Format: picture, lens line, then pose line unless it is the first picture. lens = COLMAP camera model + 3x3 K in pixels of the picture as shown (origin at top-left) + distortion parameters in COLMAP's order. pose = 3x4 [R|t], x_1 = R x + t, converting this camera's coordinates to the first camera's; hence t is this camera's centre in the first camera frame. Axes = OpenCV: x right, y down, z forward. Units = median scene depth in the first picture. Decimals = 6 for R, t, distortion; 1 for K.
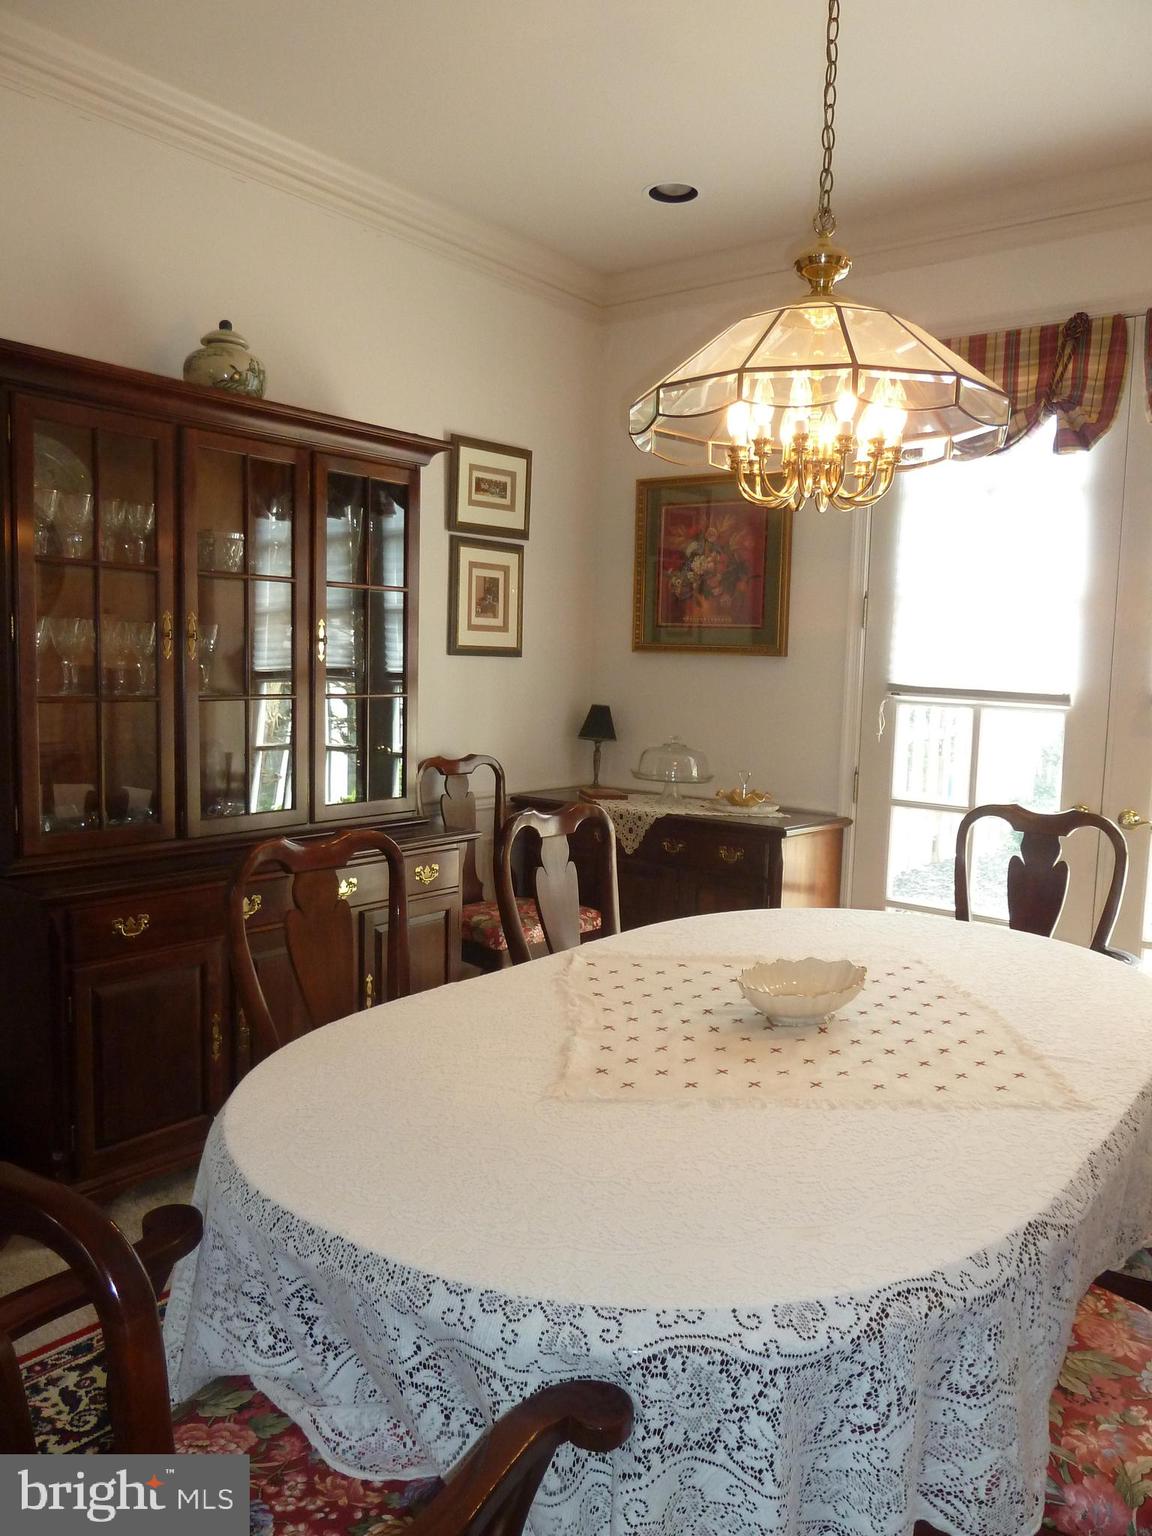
lens RADIAL K [[1157.2, 0, 580.6], [0, 1157.2, 769.7], [0, 0, 1]] dist [-0.032803, -0.002860]
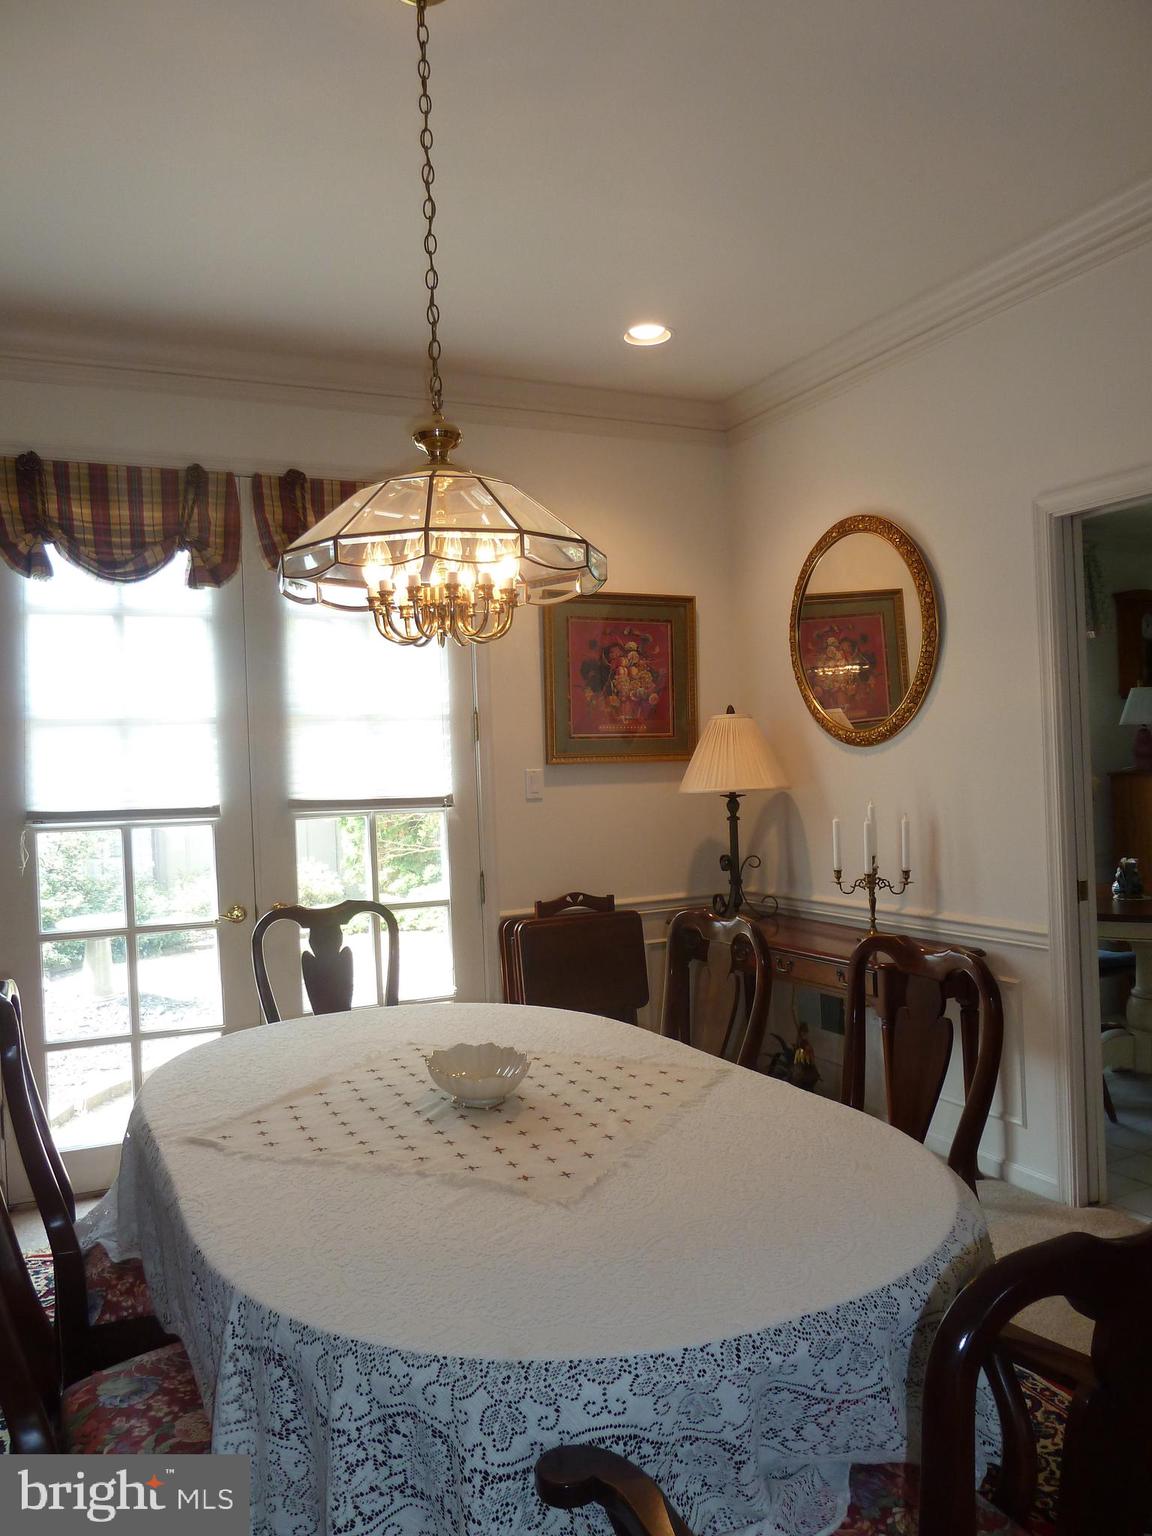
lens RADIAL K [[1157.2, 0, 580.2], [0, 1157.2, 771.8], [0, 0, 1]] dist [-0.032803, -0.002860]
pose [[0.433788, -0.048609, 0.899703, -0.434821], [0.136845, 0.990514, -0.012464, -0.040172], [-0.890562, 0.128527, 0.436325, 0.227595]]
